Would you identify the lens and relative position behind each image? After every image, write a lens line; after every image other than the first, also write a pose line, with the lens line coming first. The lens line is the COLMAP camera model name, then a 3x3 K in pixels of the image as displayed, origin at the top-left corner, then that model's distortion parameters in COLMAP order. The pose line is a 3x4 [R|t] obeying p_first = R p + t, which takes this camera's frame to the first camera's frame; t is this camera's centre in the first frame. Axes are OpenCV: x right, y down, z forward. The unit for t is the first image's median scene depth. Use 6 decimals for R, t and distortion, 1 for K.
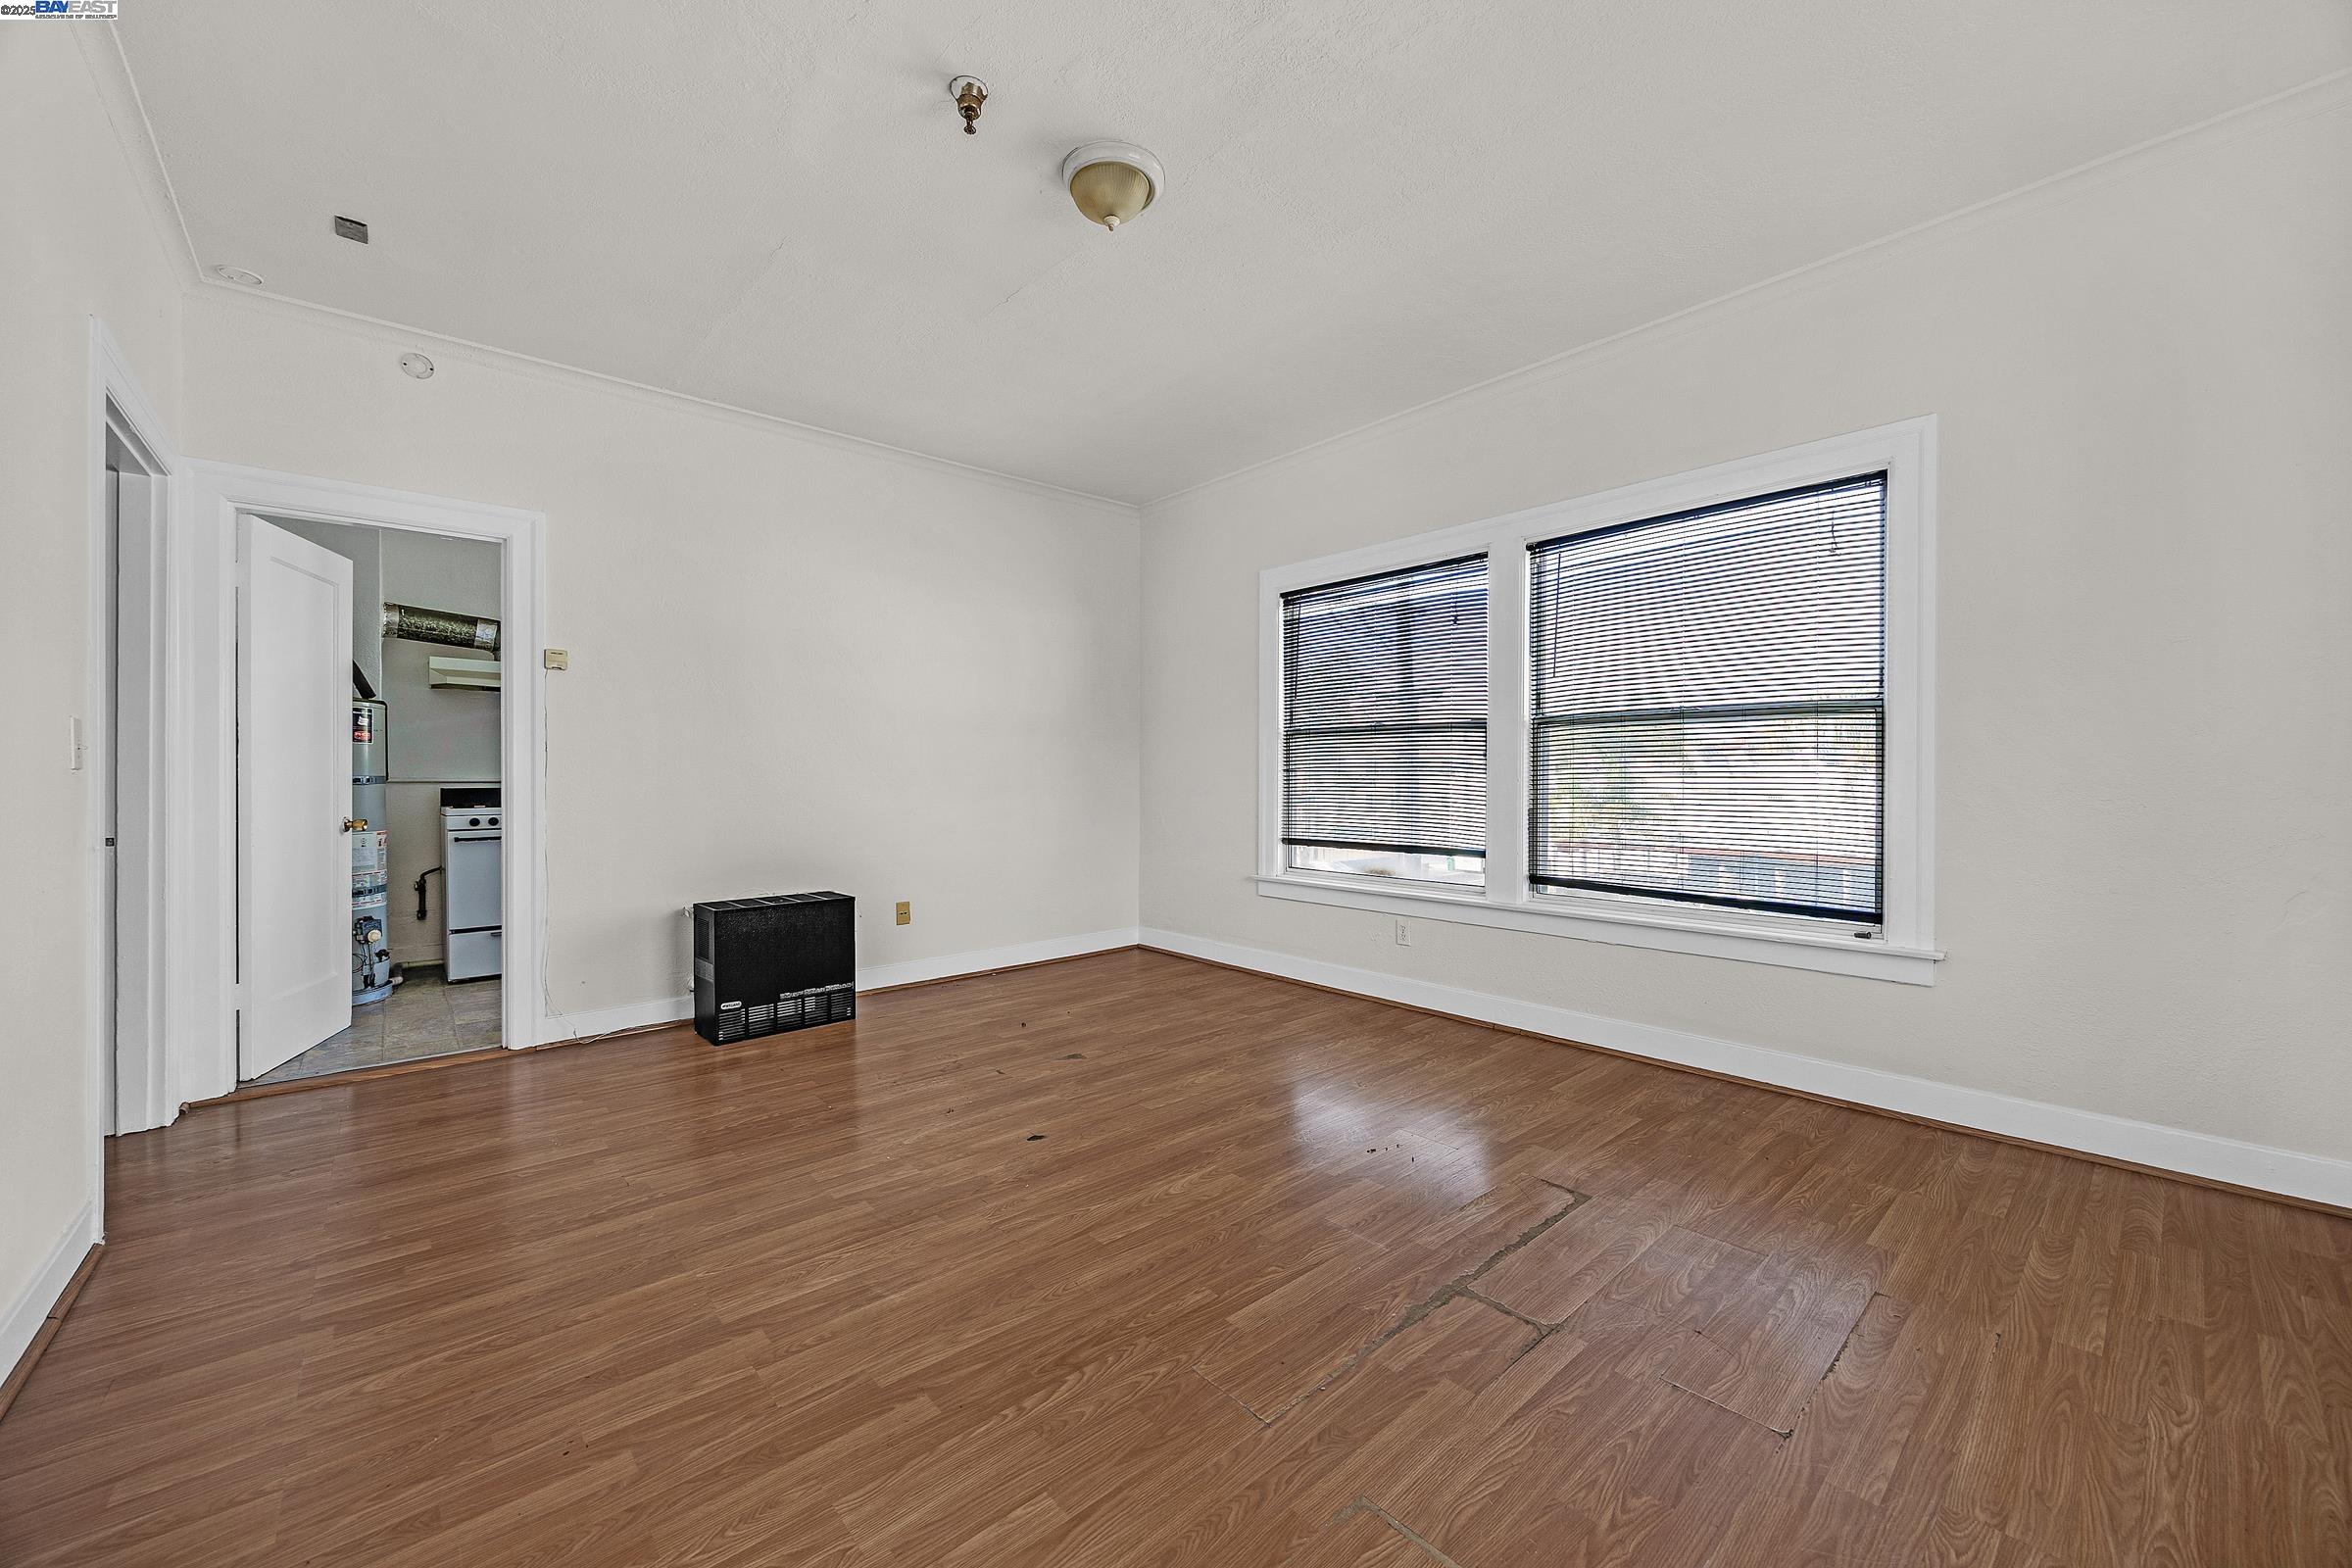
lens RADIAL K [[900.7, 0, 1180.3], [0, 900.7, 780.1], [0, 0, 1]] dist [-0.002649, -0.000164]
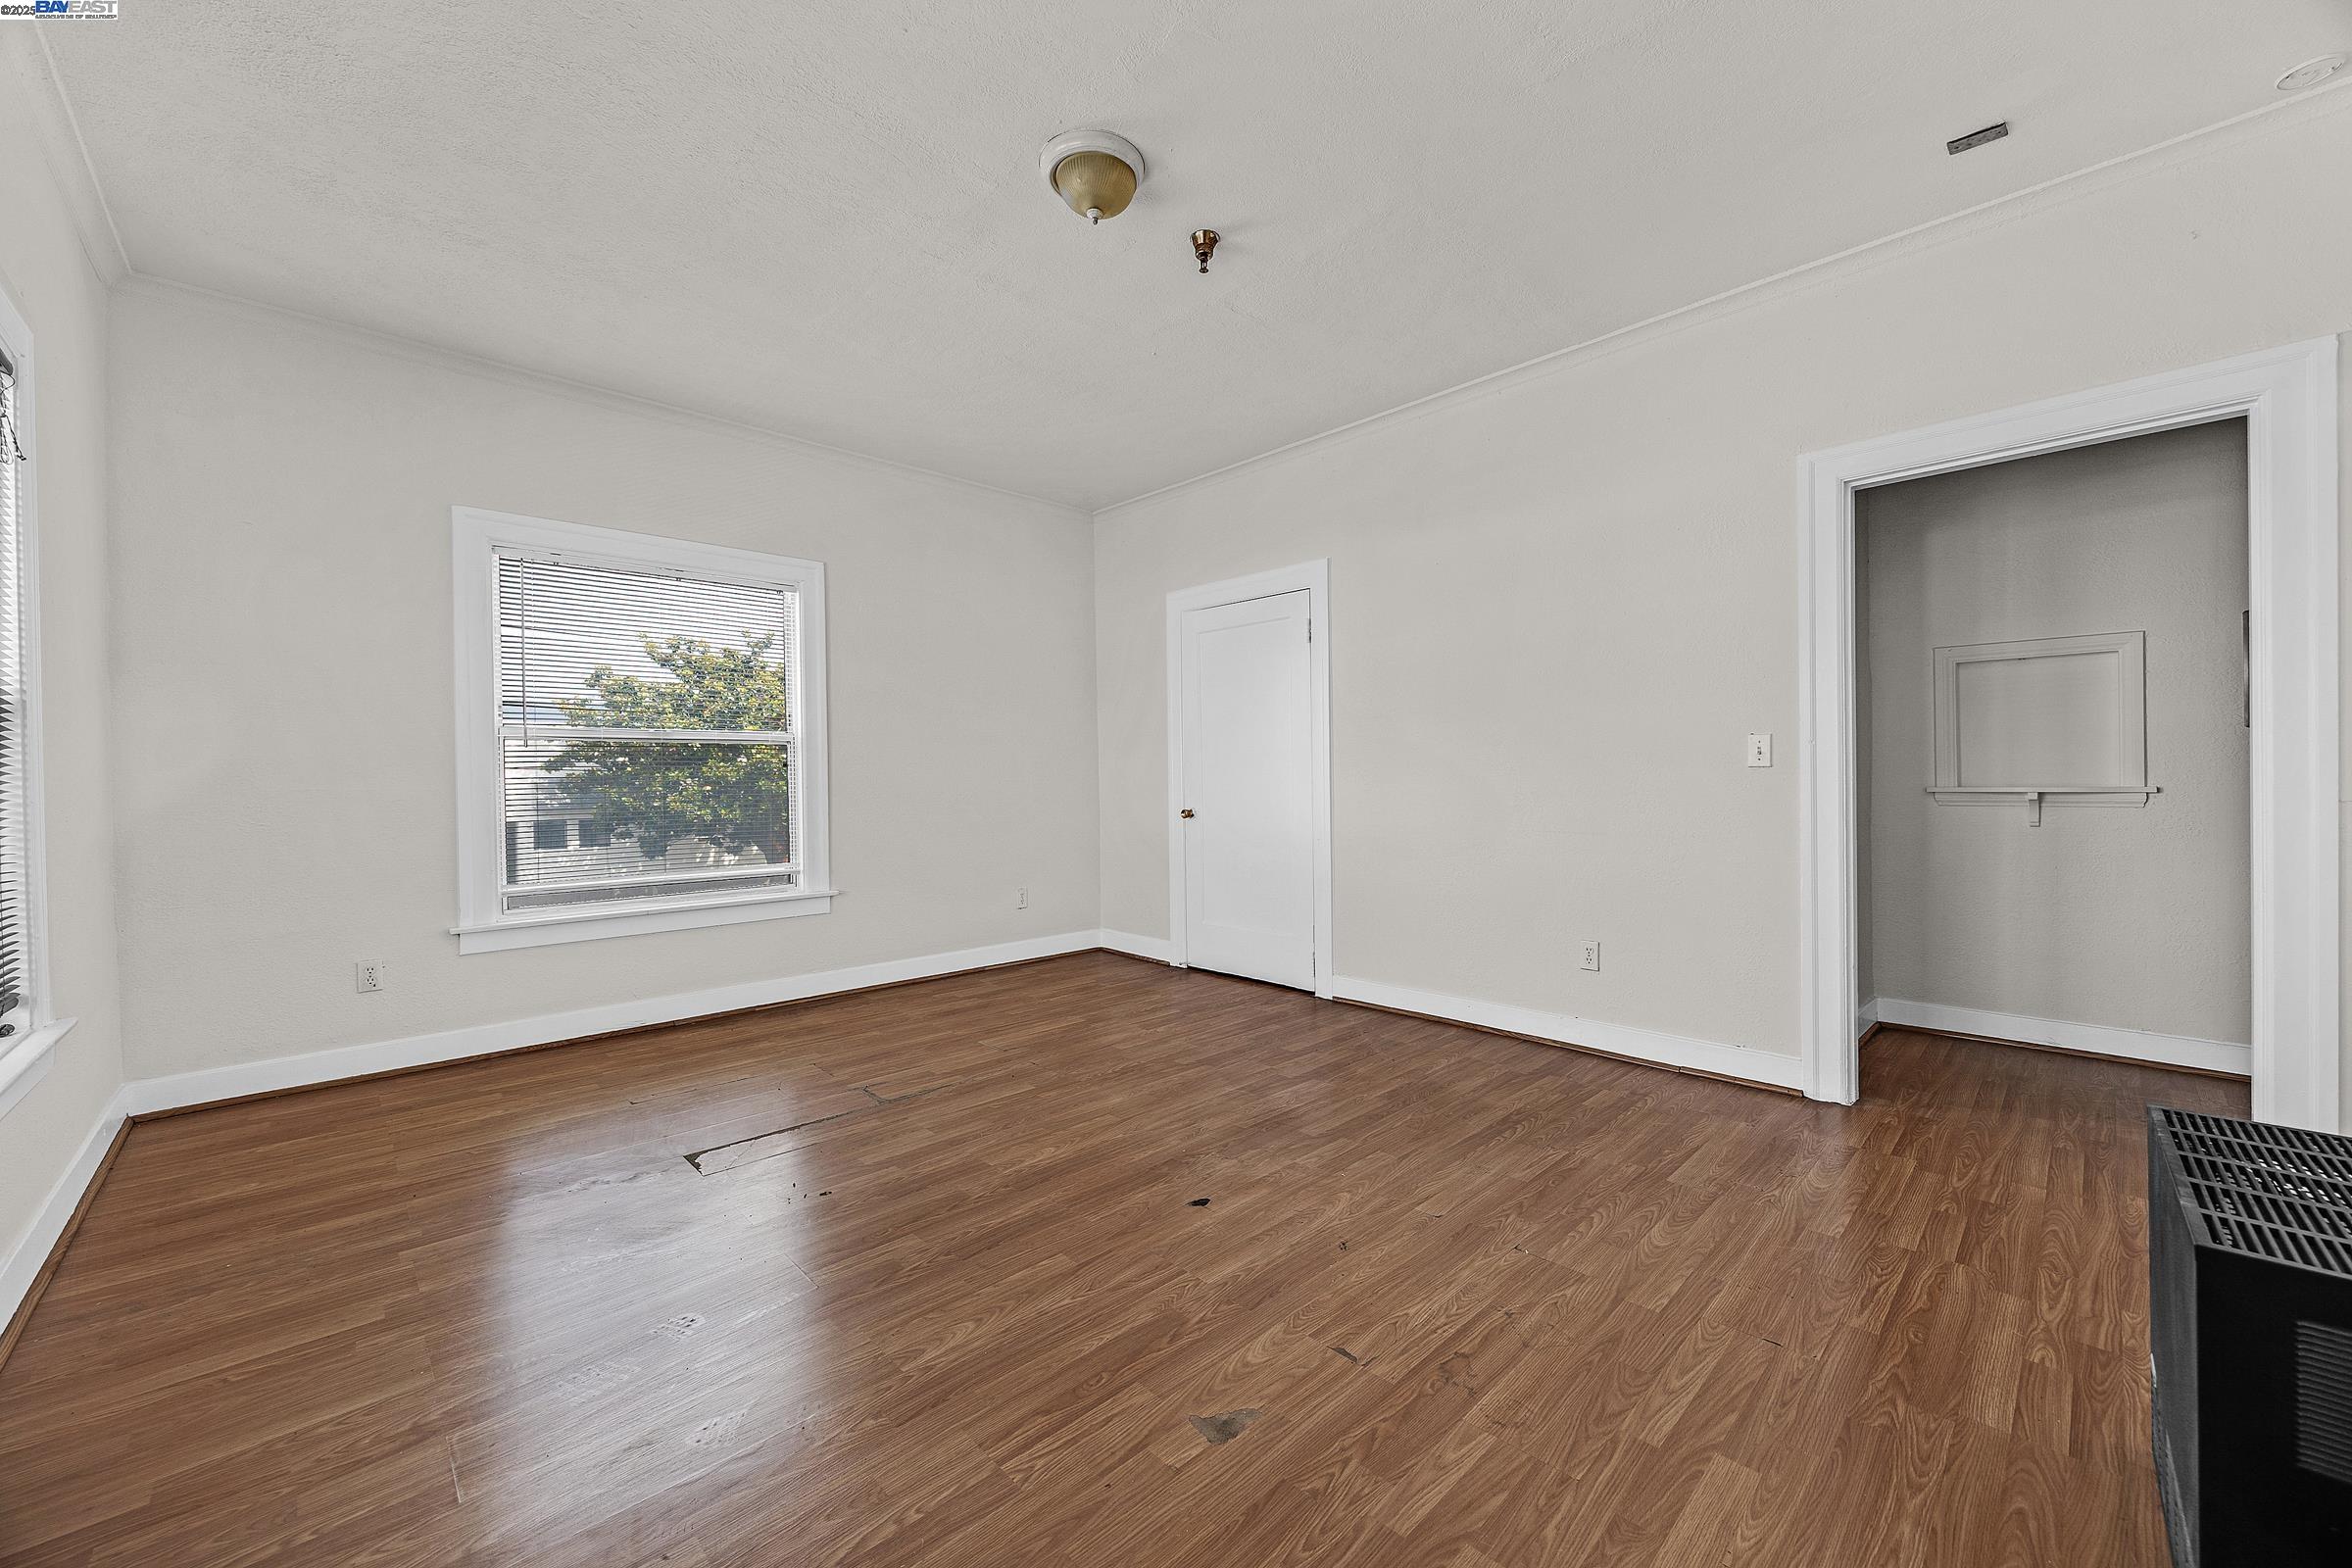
lens RADIAL K [[900.7, 0, 1180.3], [0, 900.7, 780.1], [0, 0, 1]] dist [-0.002649, -0.000164]
pose [[-0.998855, 0.015692, -0.045185, -0.116549], [0.015628, 0.999876, 0.001779, -0.005102], [0.045207, 0.001071, -0.998977, 1.980581]]
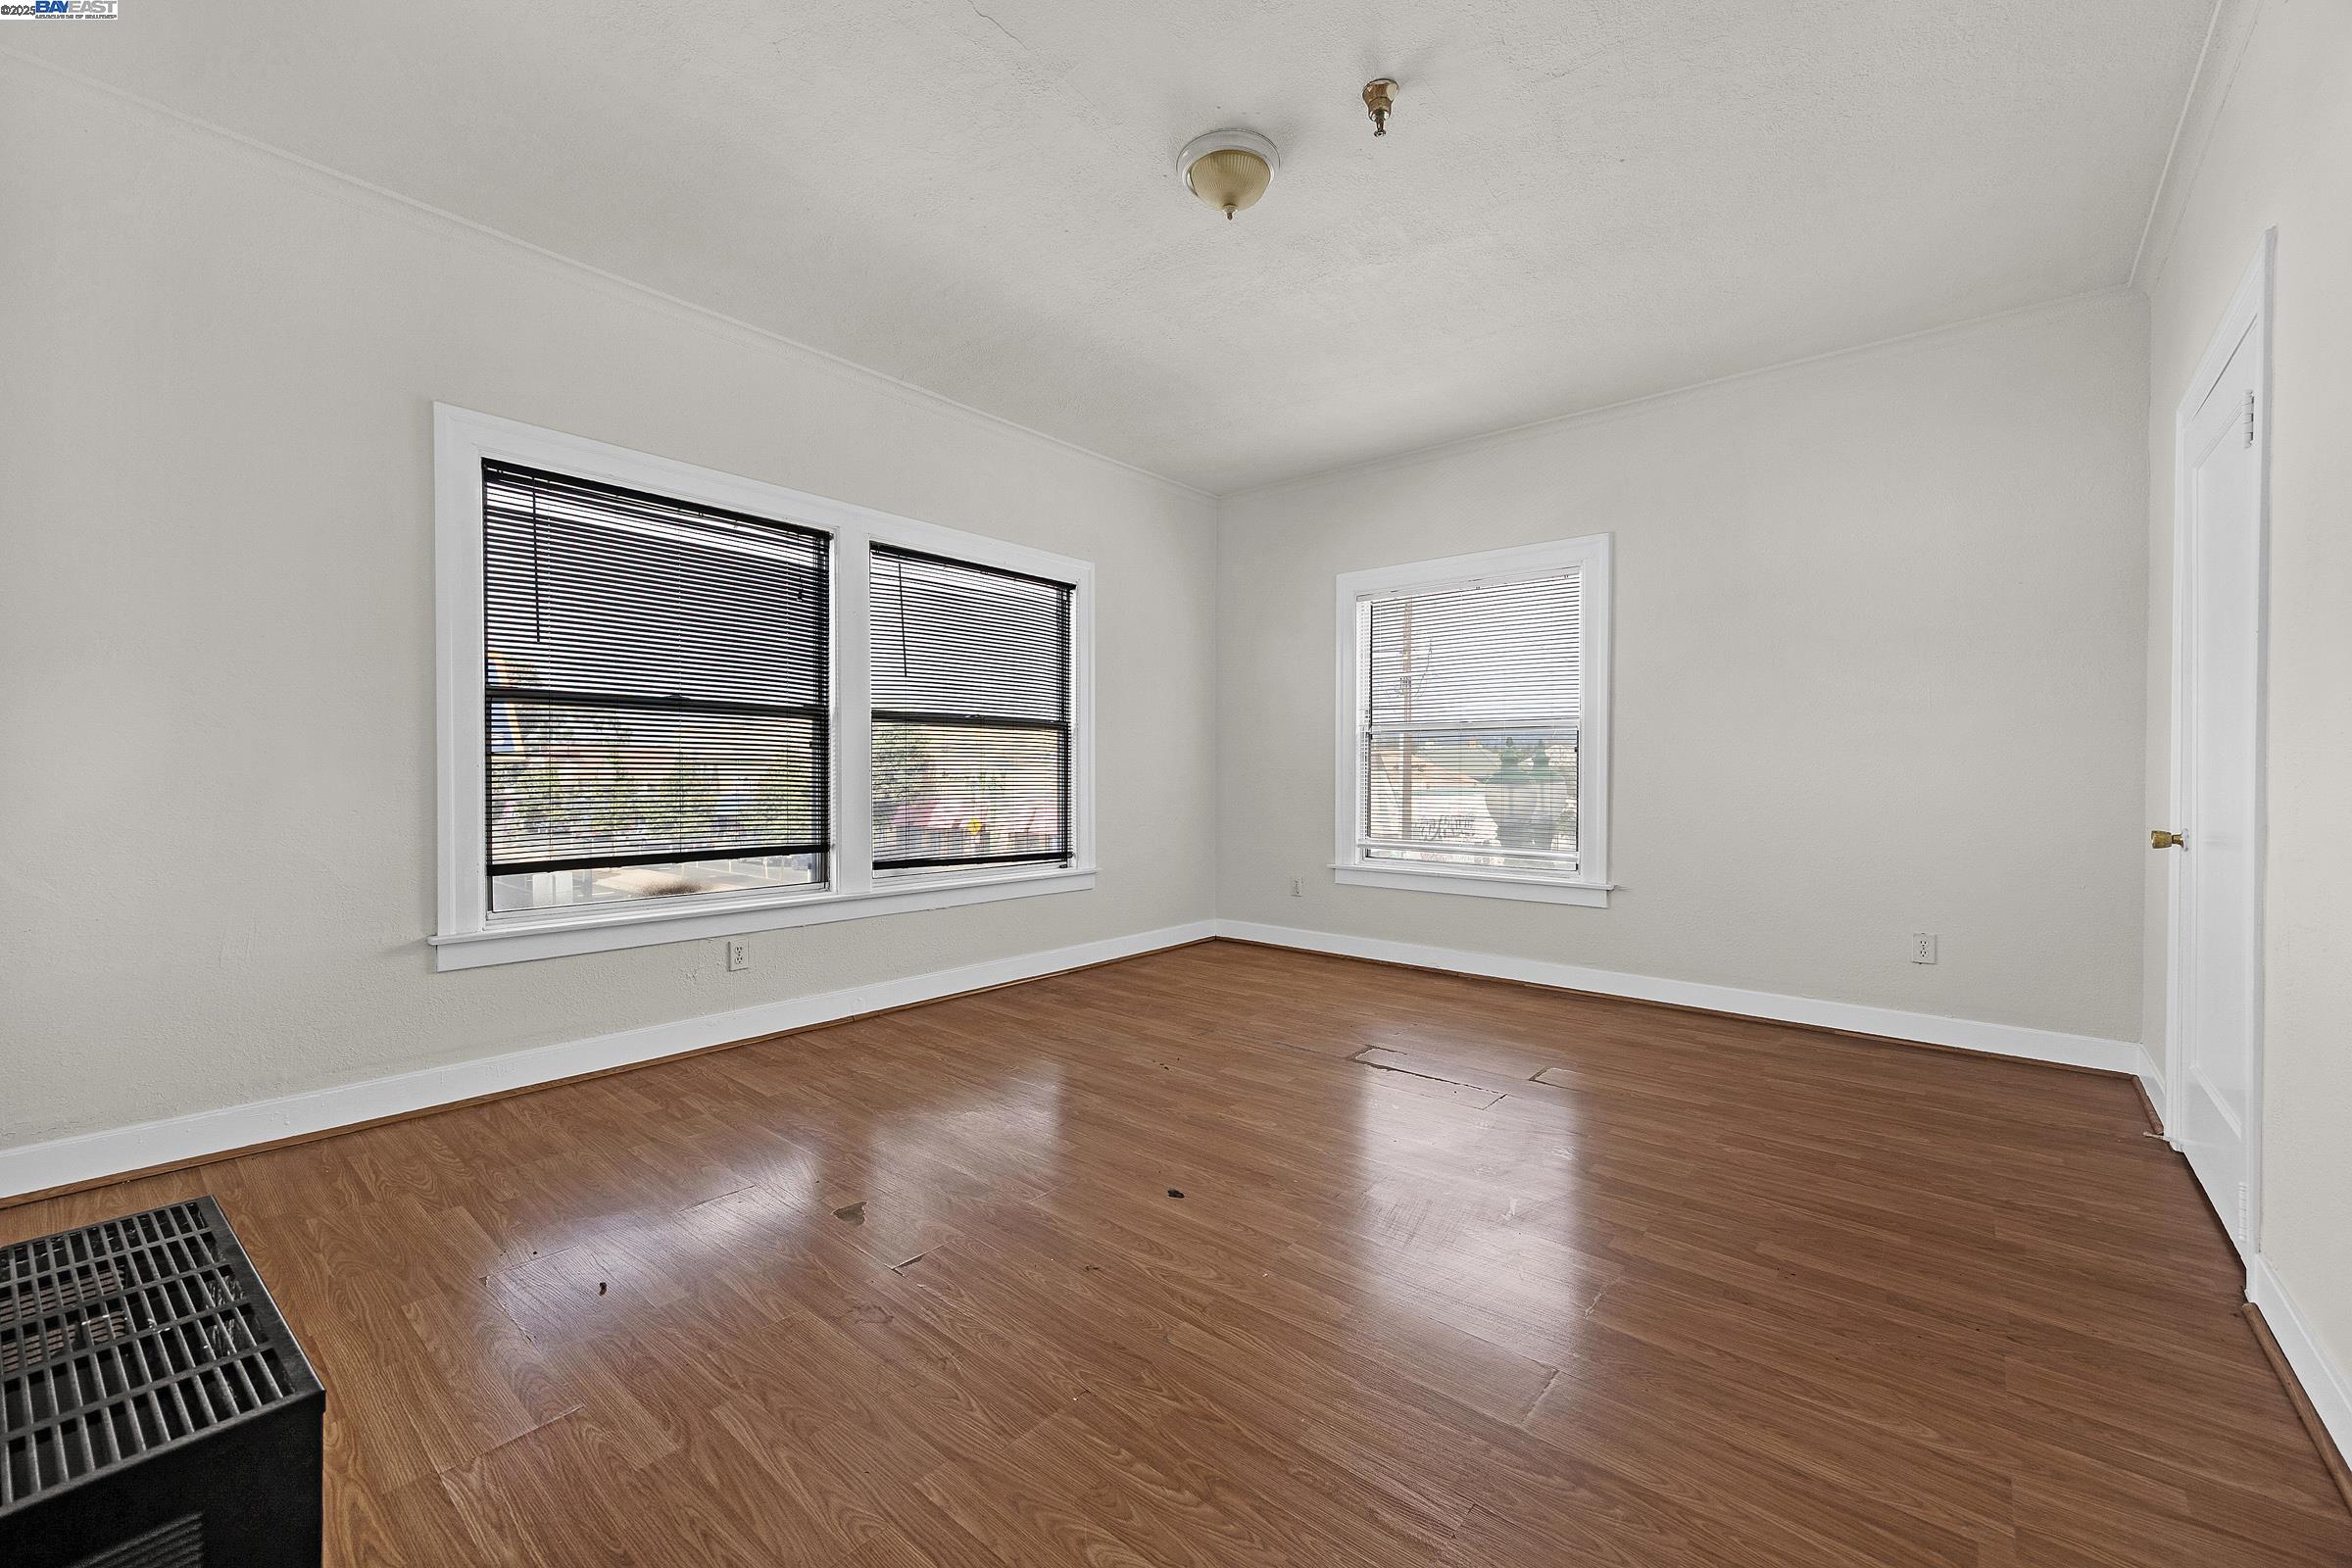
lens RADIAL K [[933.0, 0, 1176.0], [0, 933.0, 784.0], [0, 0, 1]] dist [0.000977, -0.000098]
pose [[-0.146719, -0.011417, 0.989112, -1.094357], [-0.002323, 0.999935, 0.011198, 0.002393], [-0.989175, -0.000655, -0.146736, 1.207282]]
